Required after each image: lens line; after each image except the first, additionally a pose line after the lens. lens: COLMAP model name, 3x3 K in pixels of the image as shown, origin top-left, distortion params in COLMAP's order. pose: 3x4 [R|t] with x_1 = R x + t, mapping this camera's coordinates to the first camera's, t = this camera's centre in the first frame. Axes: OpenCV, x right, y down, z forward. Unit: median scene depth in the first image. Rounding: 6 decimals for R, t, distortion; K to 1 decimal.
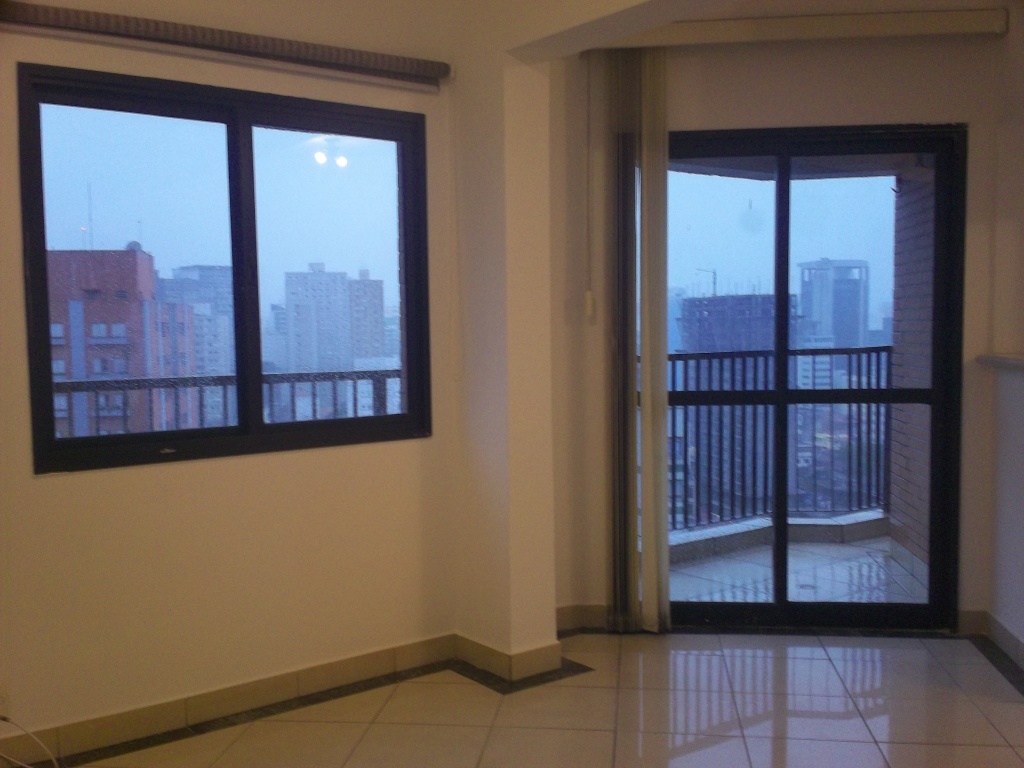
lens RADIAL K [[1046.9, 0, 512.0], [0, 1046.9, 384.0], [0, 0, 1]] dist [0.186192, -0.422109]
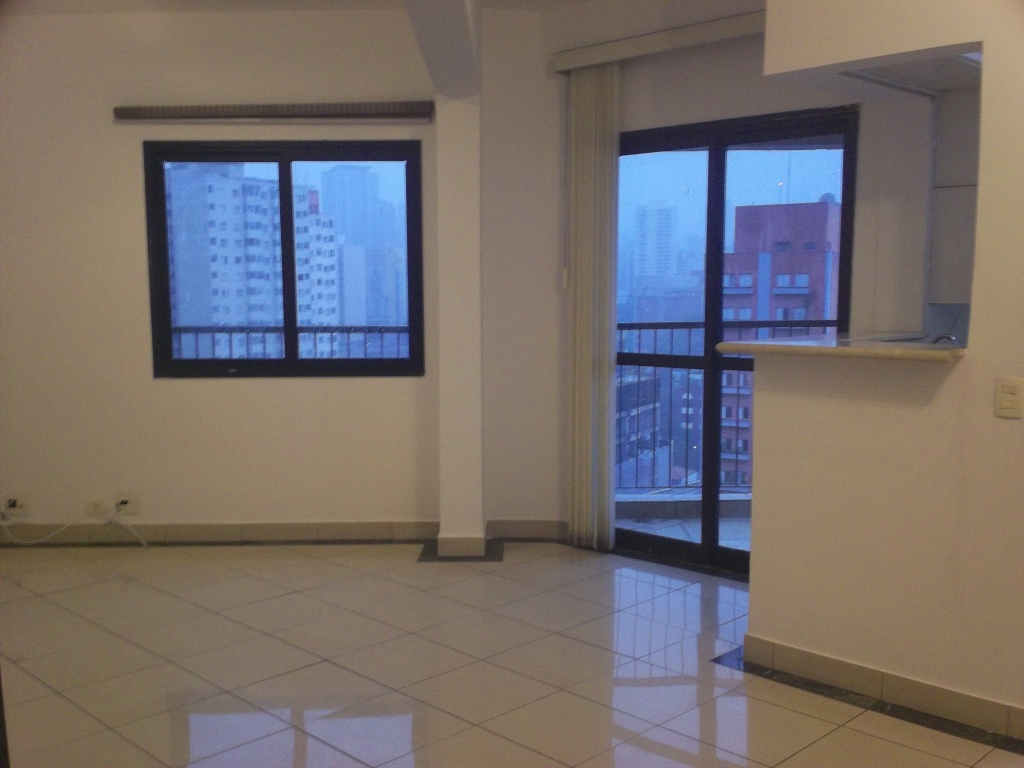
lens RADIAL K [[1046.9, 0, 512.0], [0, 1046.9, 384.0], [0, 0, 1]] dist [0.186192, -0.422109]
pose [[0.791254, 0.068912, -0.607592, 0.854509], [-0.040017, 0.997335, 0.061002, -0.027795], [0.610177, -0.023954, 0.791903, -0.016453]]
